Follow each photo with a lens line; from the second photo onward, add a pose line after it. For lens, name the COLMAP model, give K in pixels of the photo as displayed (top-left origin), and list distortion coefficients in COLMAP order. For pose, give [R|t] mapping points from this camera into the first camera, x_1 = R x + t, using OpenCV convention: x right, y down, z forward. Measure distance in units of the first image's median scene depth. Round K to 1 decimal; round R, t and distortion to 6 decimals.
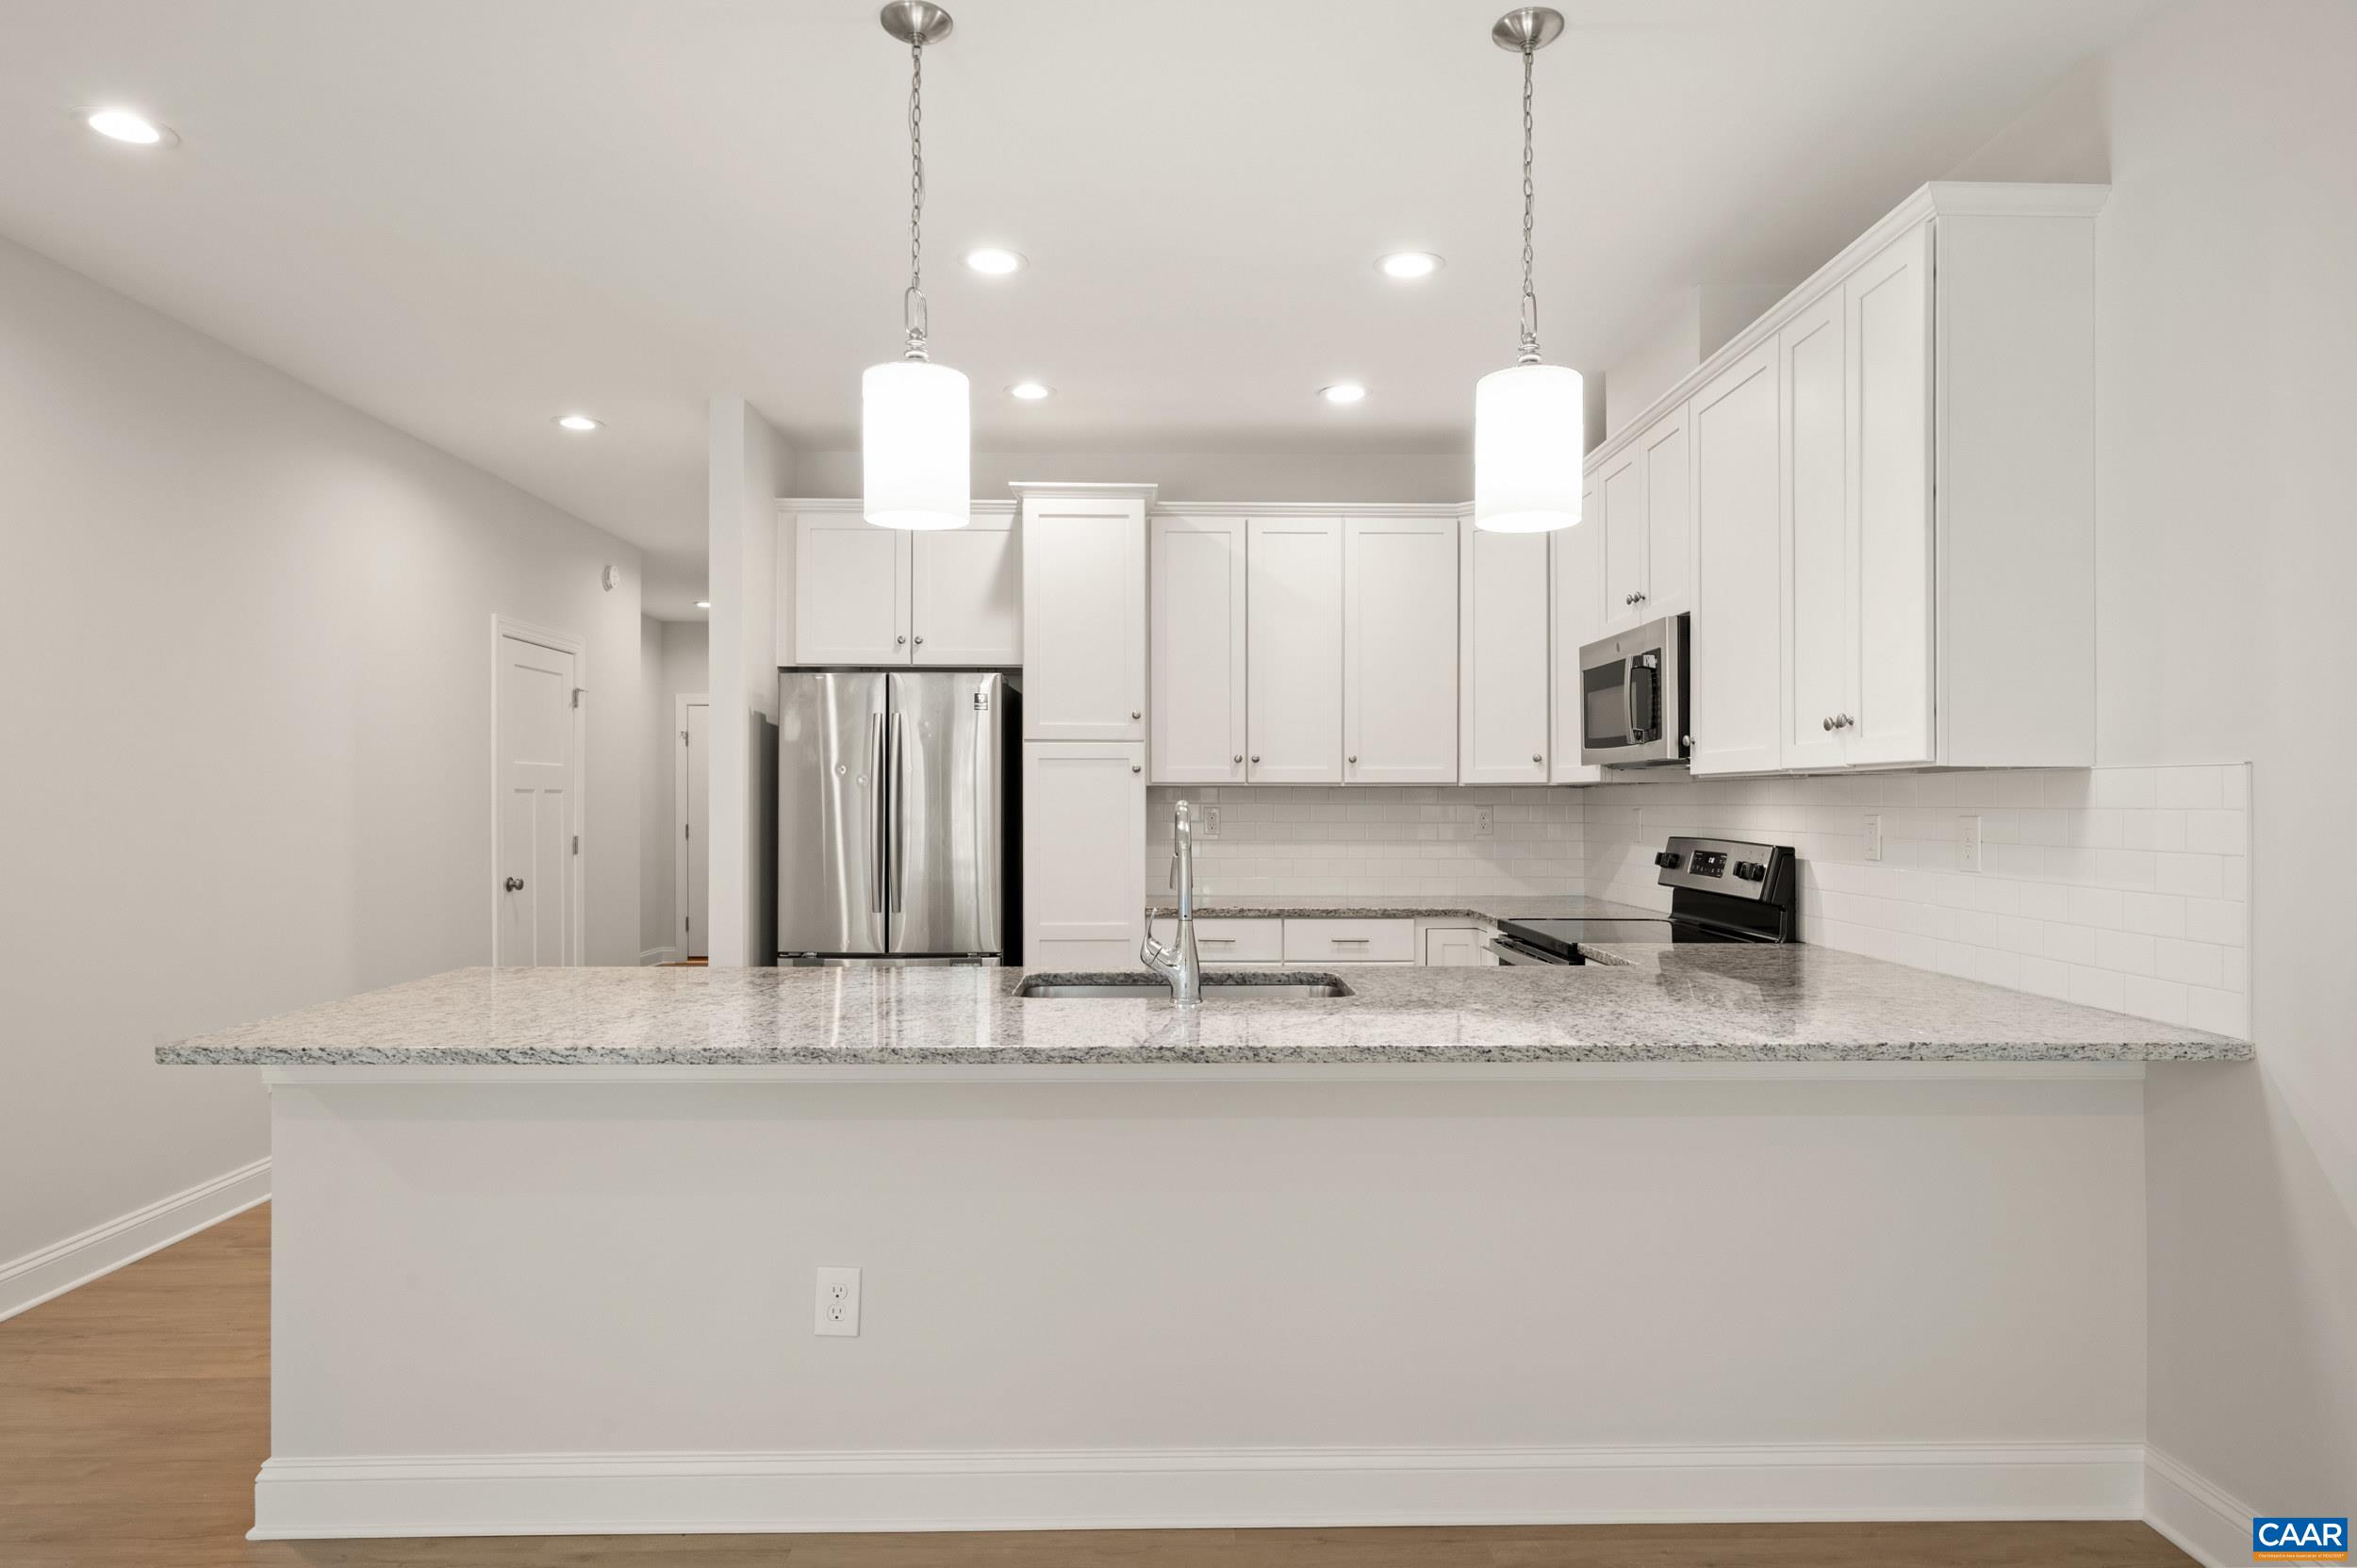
lens RADIAL K [[1382.6, 0, 1185.6], [0, 1382.6, 803.8], [0, 0, 1]] dist [0.004204, -0.004855]
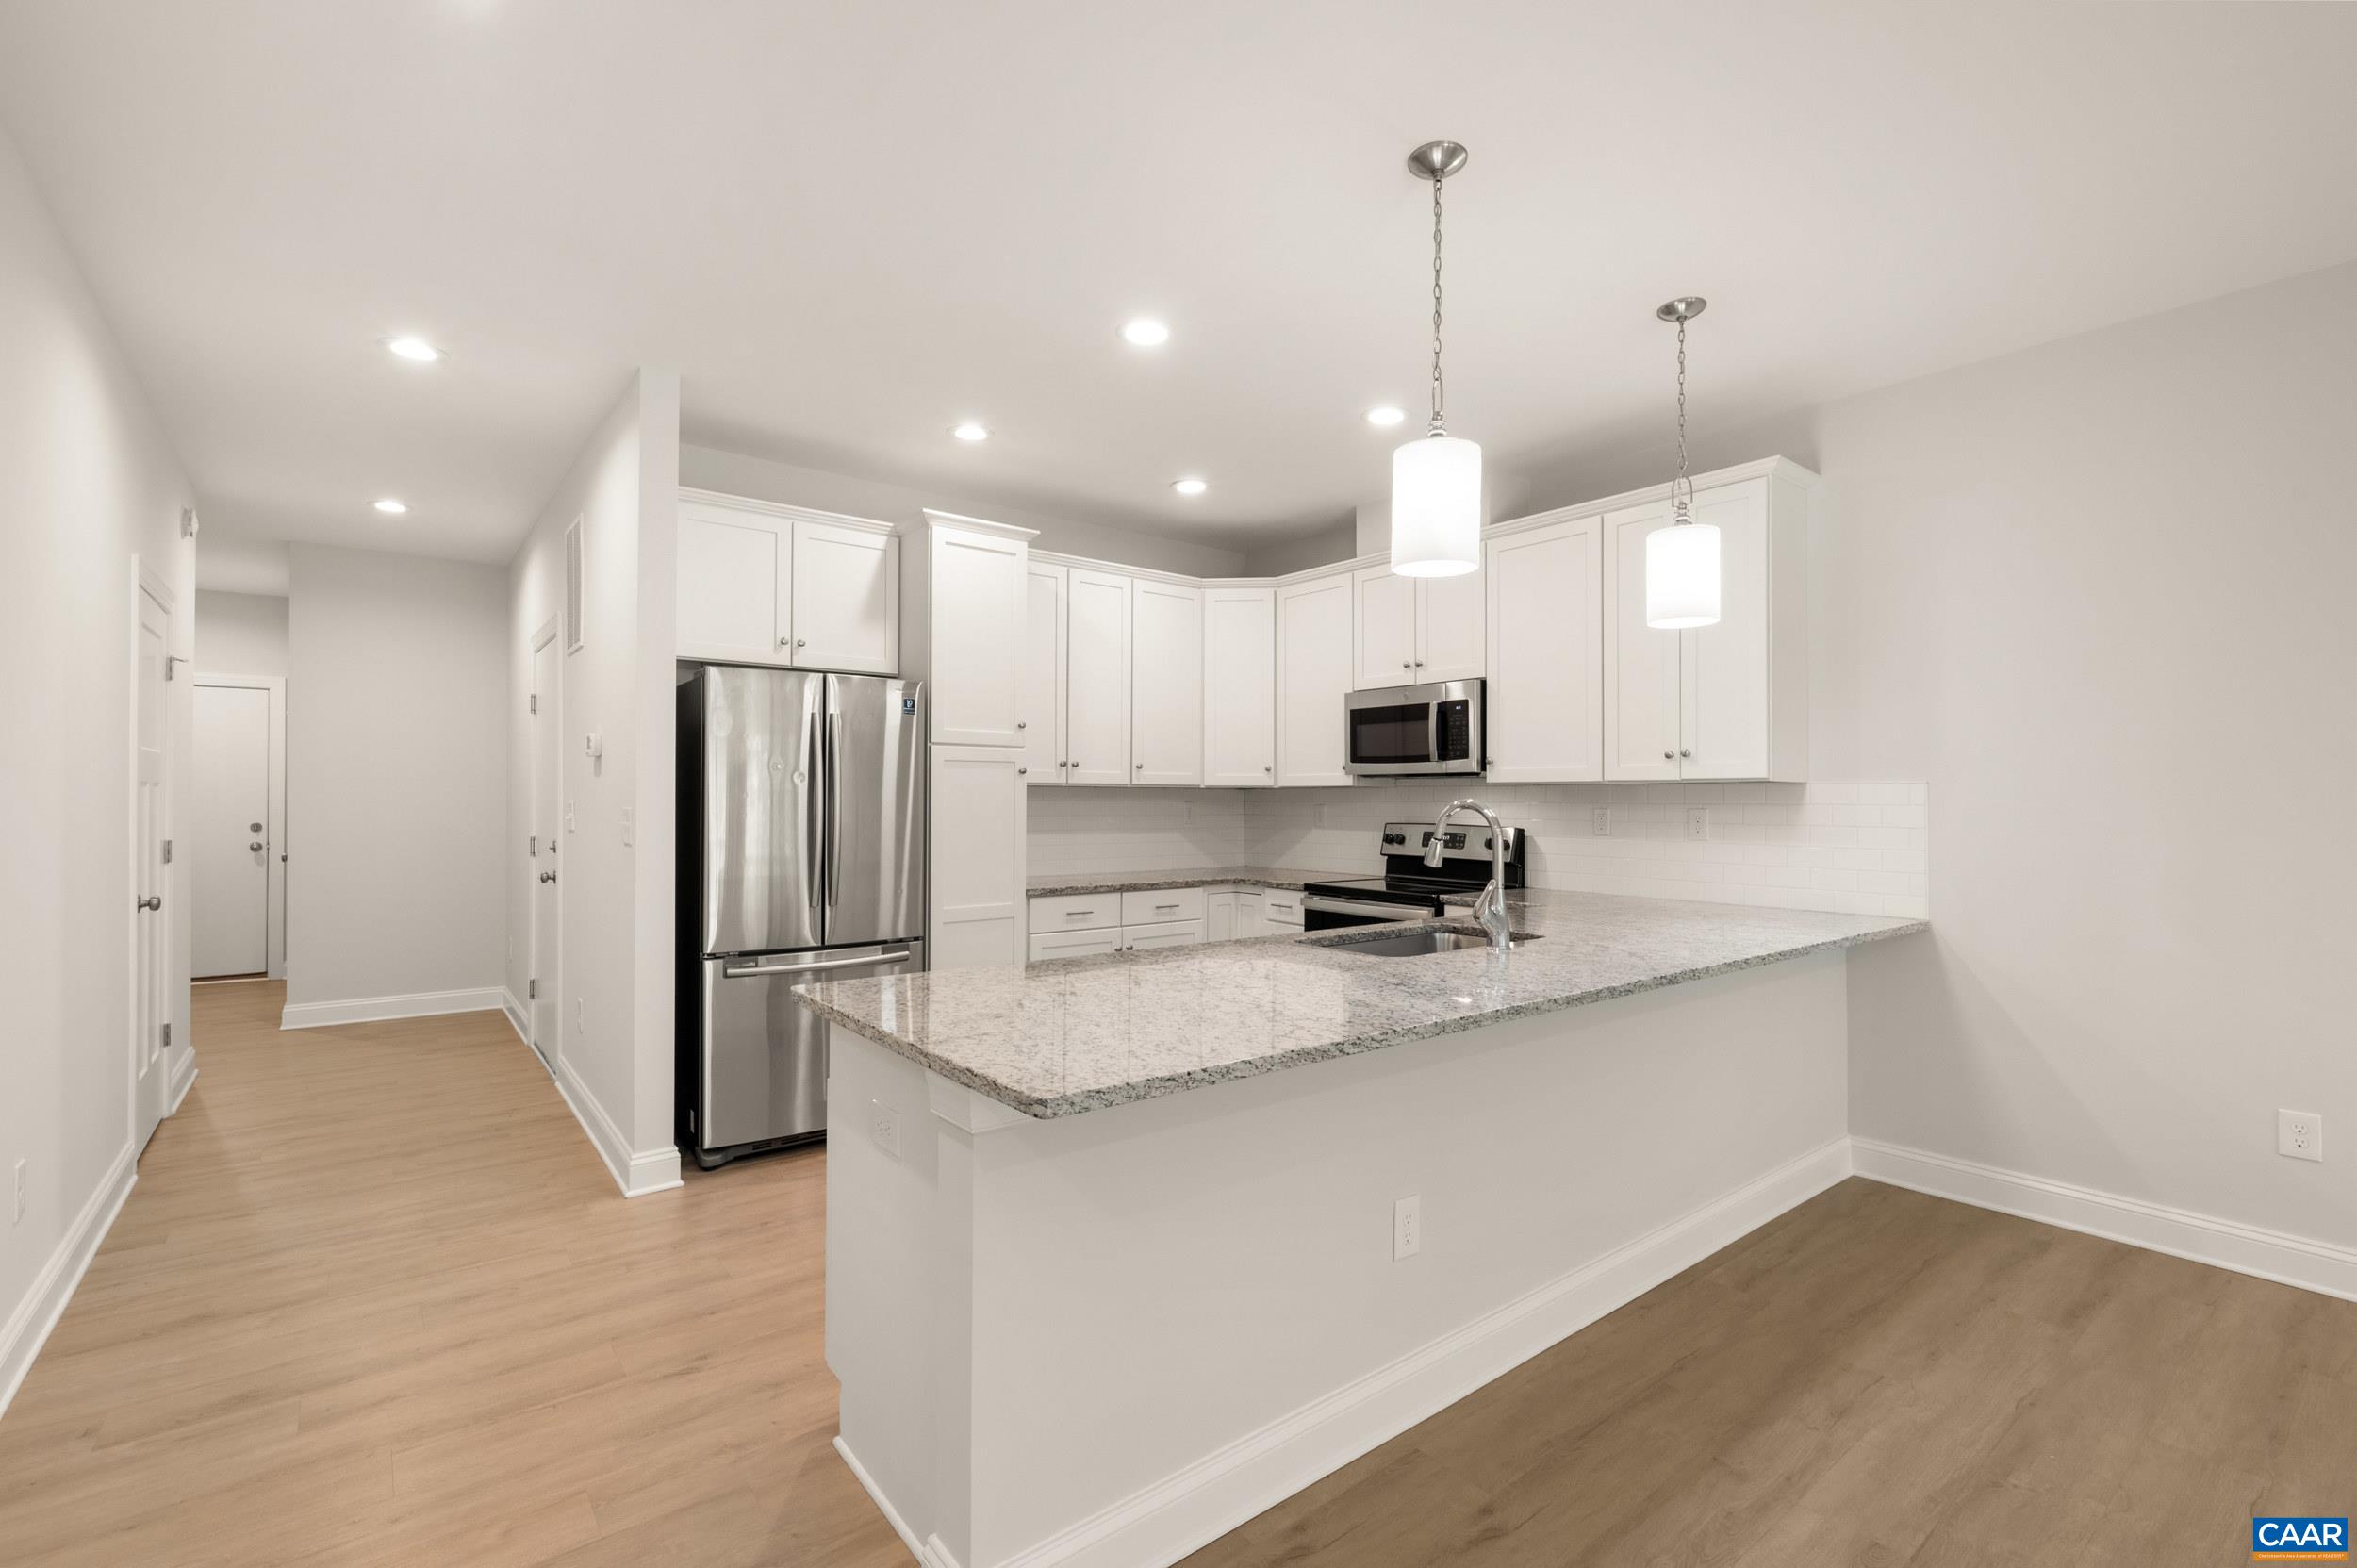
lens RADIAL K [[1049.5, 0, 1198.1], [0, 1049.5, 802.2], [0, 0, 1]] dist [0.002298, 0.000725]
pose [[0.792168, 0.000213, 0.610303, -0.493474], [-0.000973, 0.999999, 0.000914, 0.000353], [-0.610302, -0.001318, 0.792168, 0.215029]]
